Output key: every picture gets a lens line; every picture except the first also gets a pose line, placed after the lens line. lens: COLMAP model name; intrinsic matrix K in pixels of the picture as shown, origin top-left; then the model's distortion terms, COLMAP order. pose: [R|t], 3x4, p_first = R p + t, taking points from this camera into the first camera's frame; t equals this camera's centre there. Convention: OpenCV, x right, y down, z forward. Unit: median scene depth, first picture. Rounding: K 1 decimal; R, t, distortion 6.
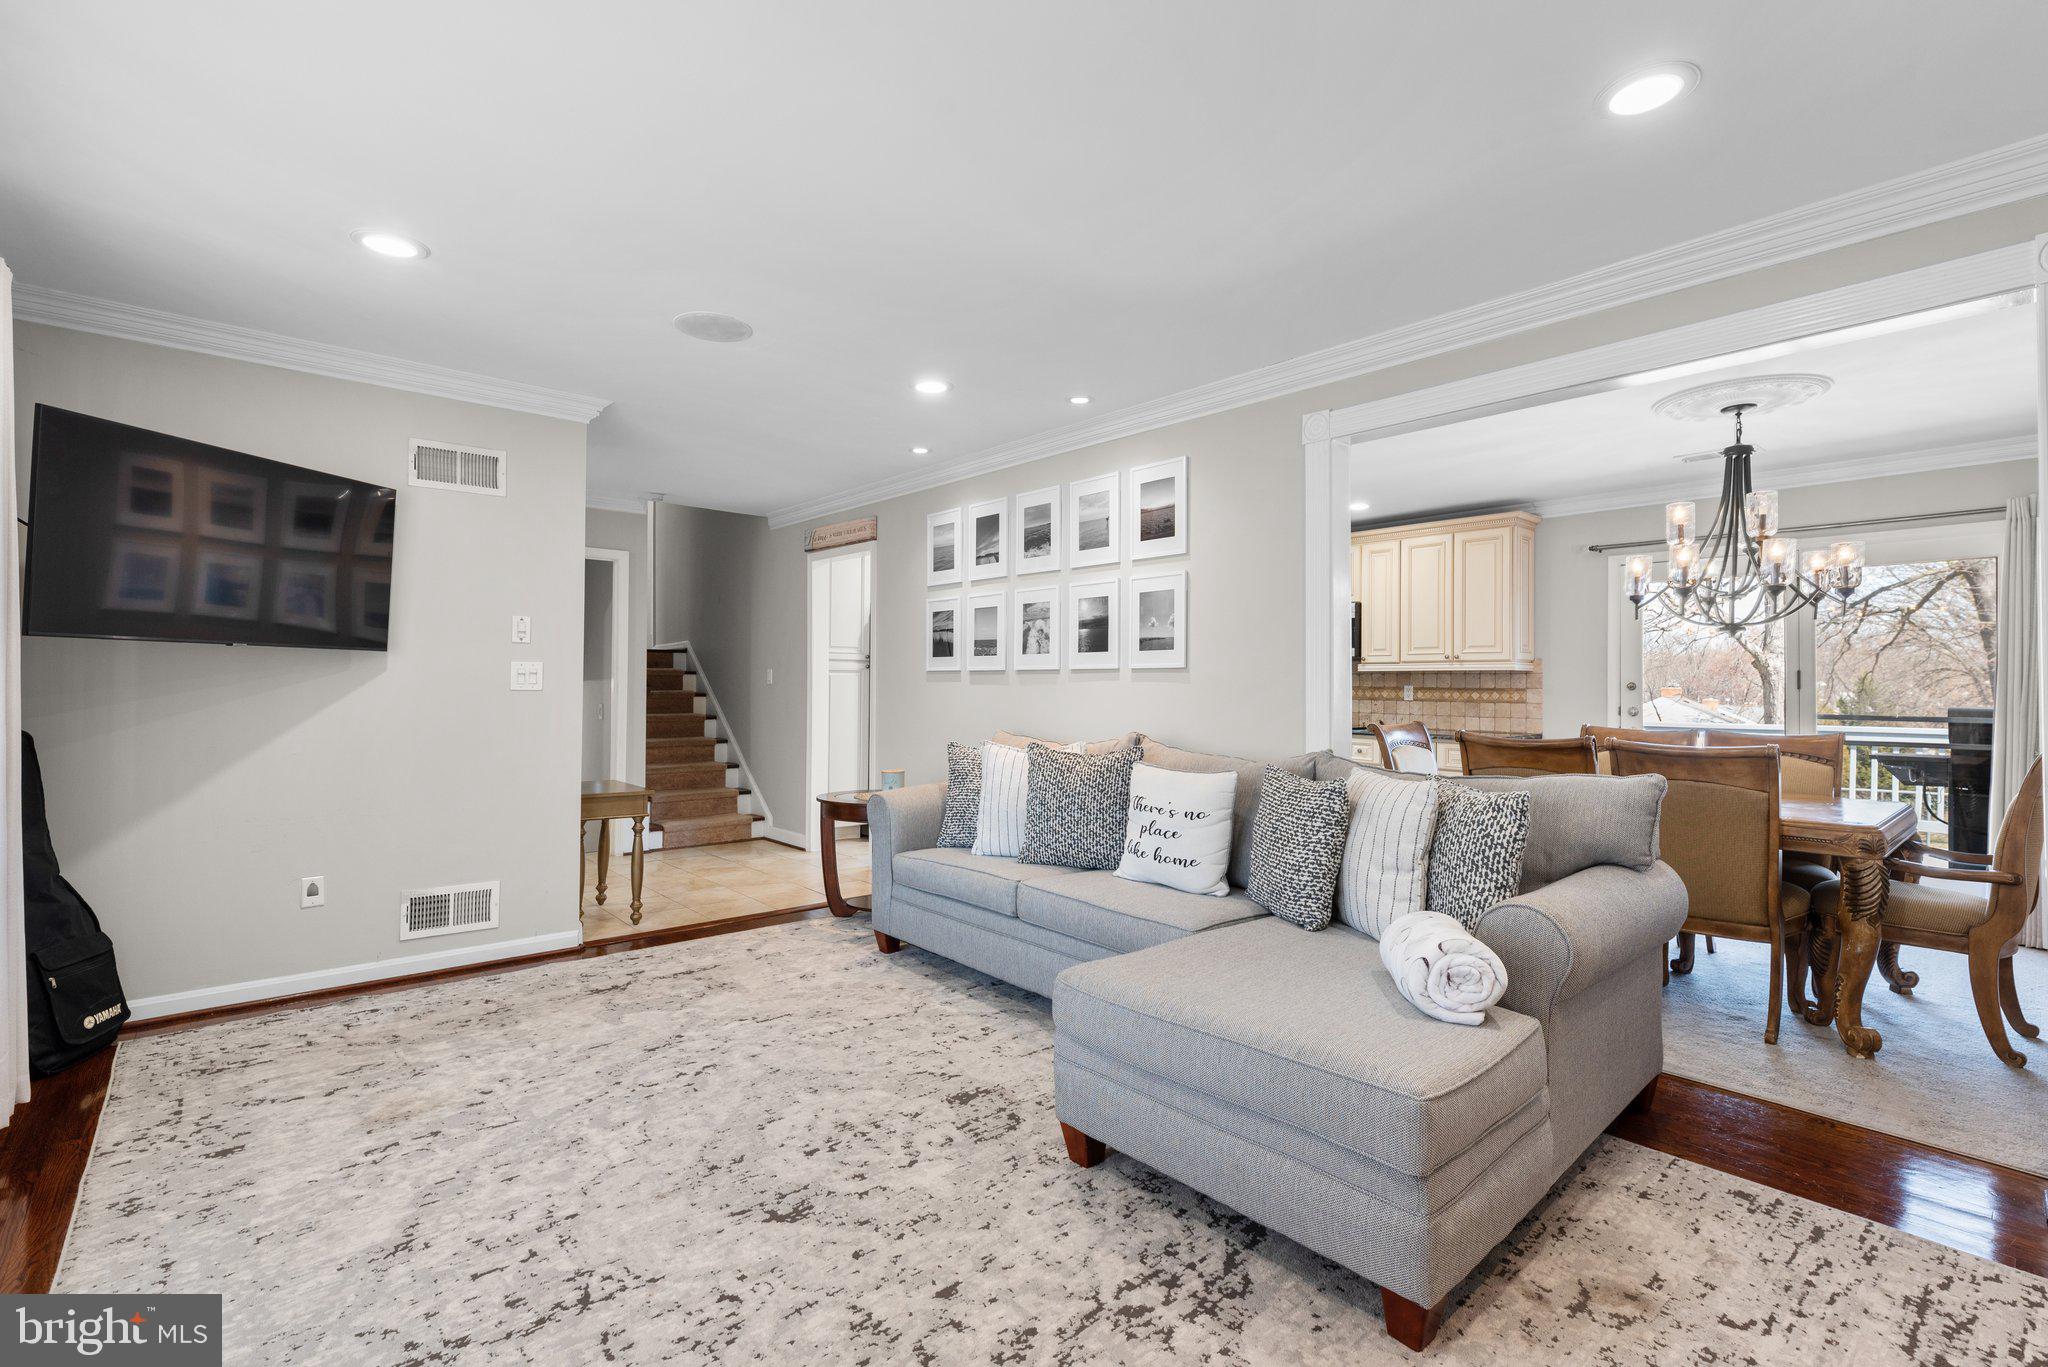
lens RADIAL K [[910.6, 0, 1026.6], [0, 910.6, 687.4], [0, 0, 1]] dist [0.001216, -0.000308]
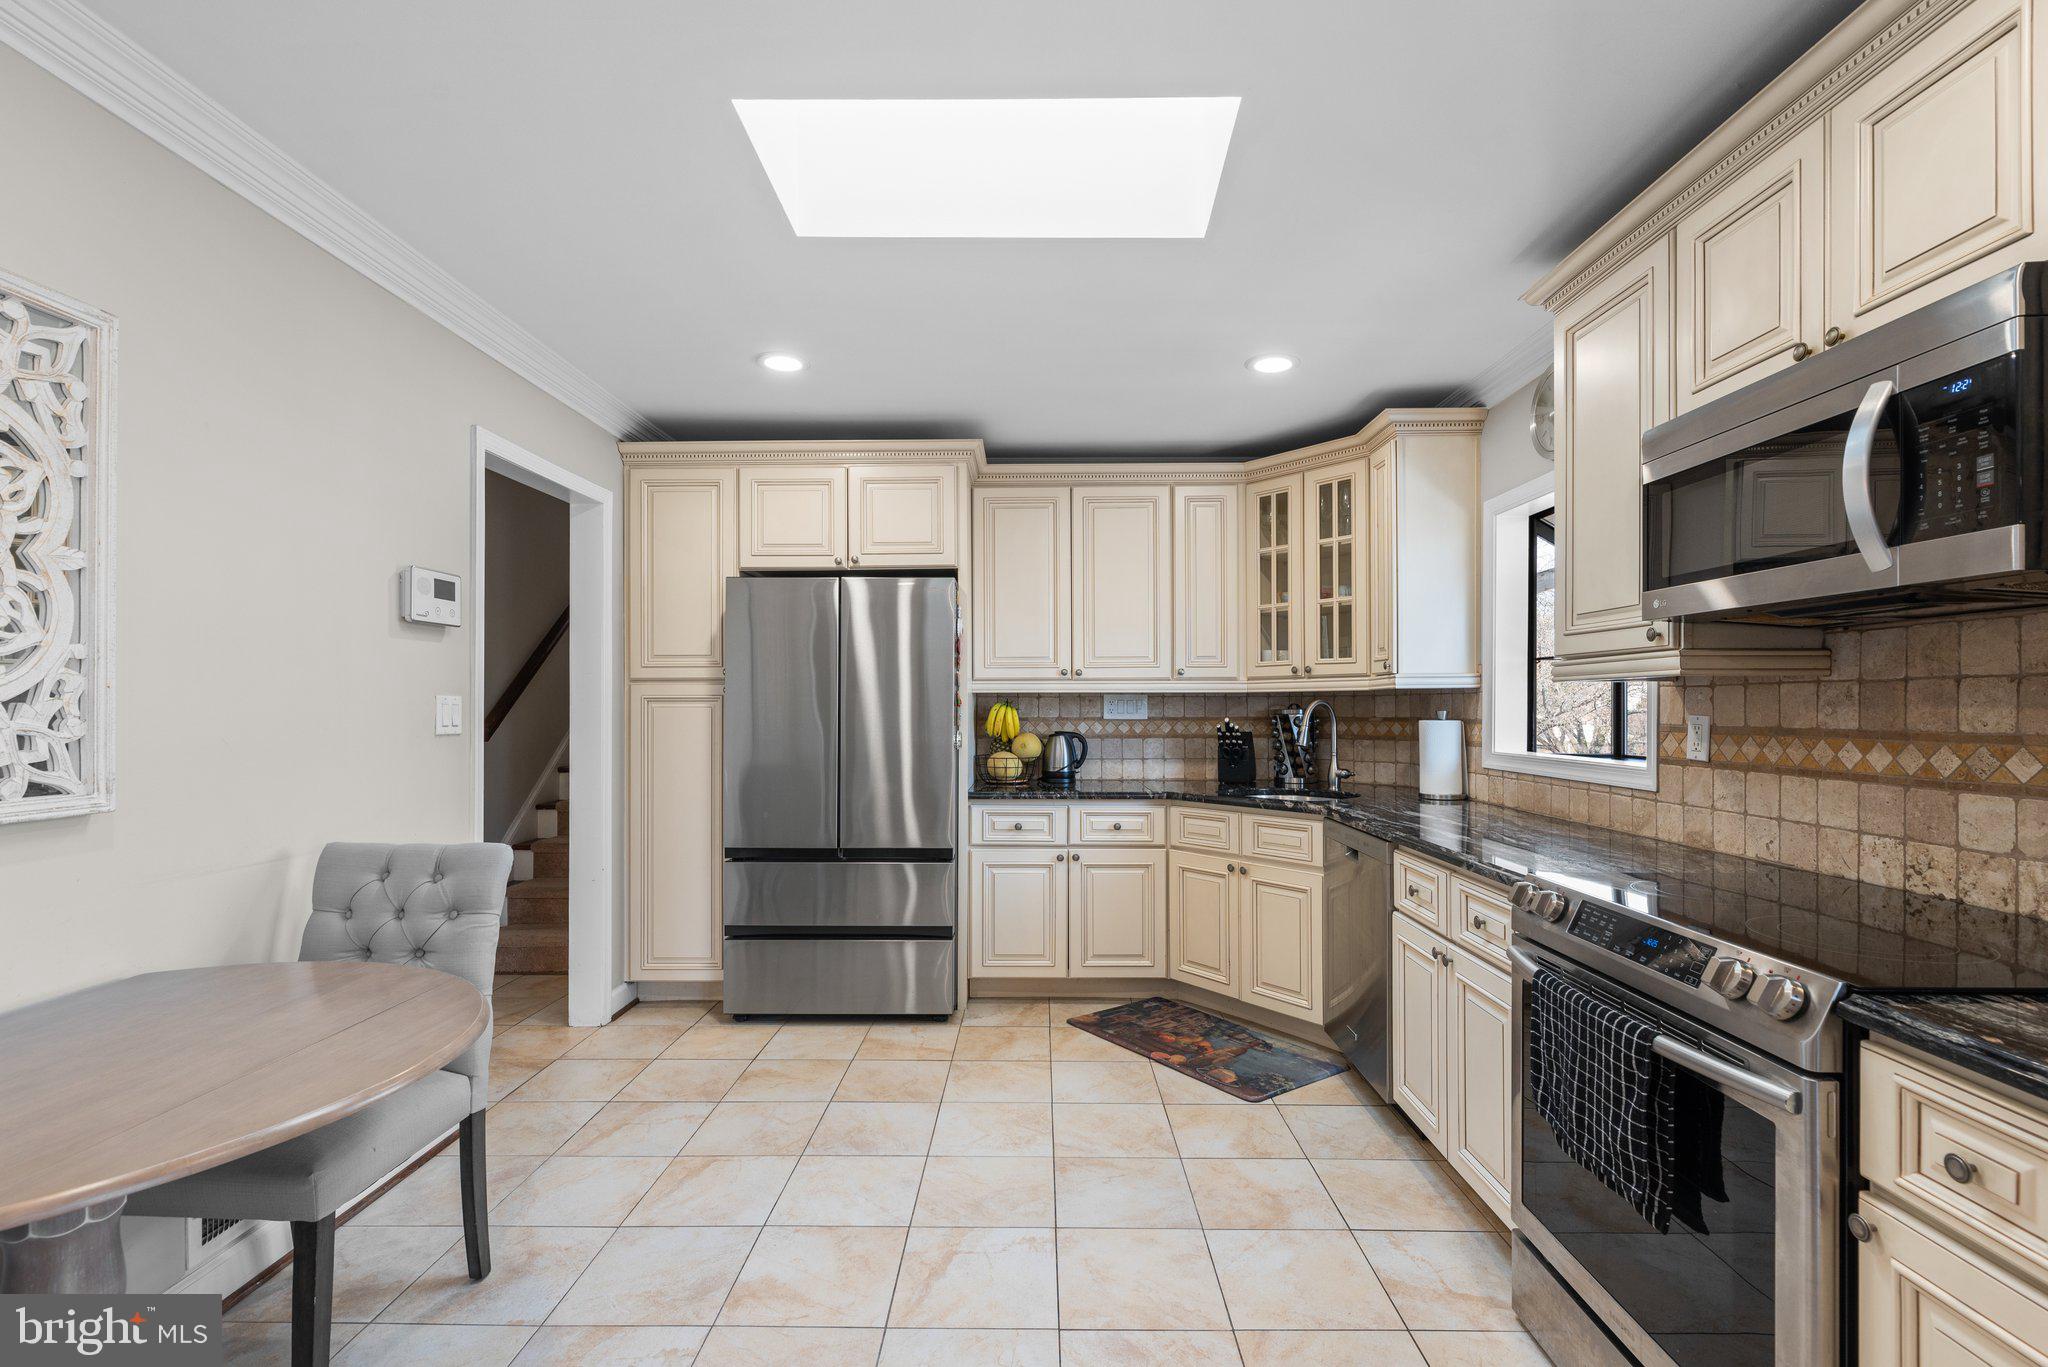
lens RADIAL K [[920.4, 0, 1030.6], [0, 920.4, 707.9], [0, 0, 1]] dist [0.000867, -0.000402]
pose [[0.744142, -0.008190, -0.667971, 0.343708], [0.005888, 0.999966, -0.005701, -0.008223], [0.667995, 0.000310, 0.744166, 0.758645]]
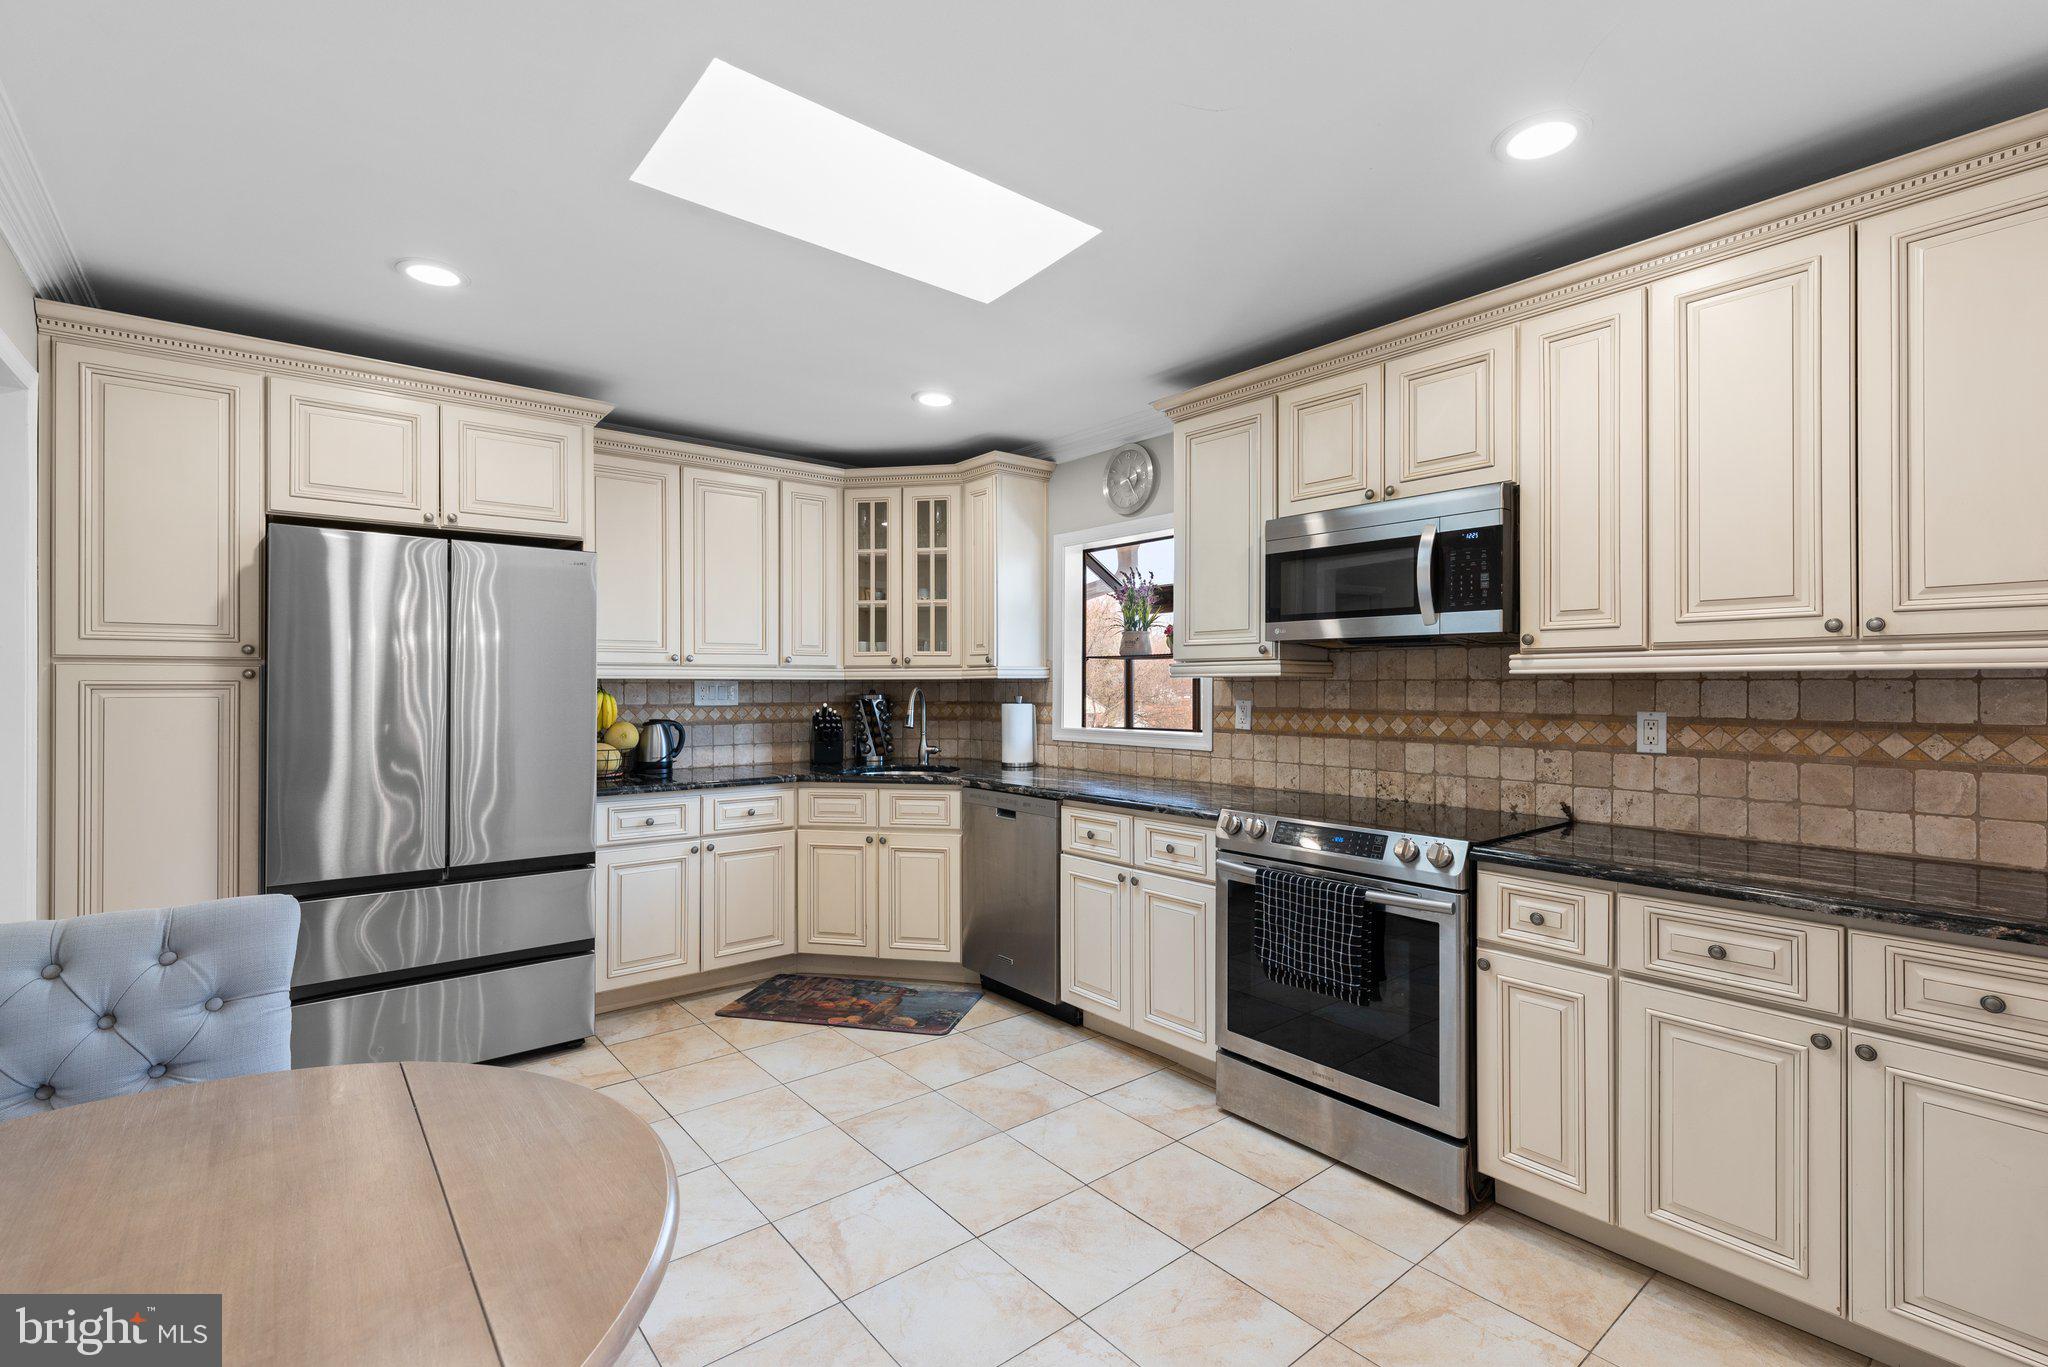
lens RADIAL K [[910.6, 0, 1026.6], [0, 910.6, 687.4], [0, 0, 1]] dist [0.001216, -0.000308]
pose [[0.999493, -0.008832, -0.030605, 0.187525], [0.008817, 0.999961, -0.000633, -0.014240], [0.030609, 0.000363, 0.999531, 0.650319]]
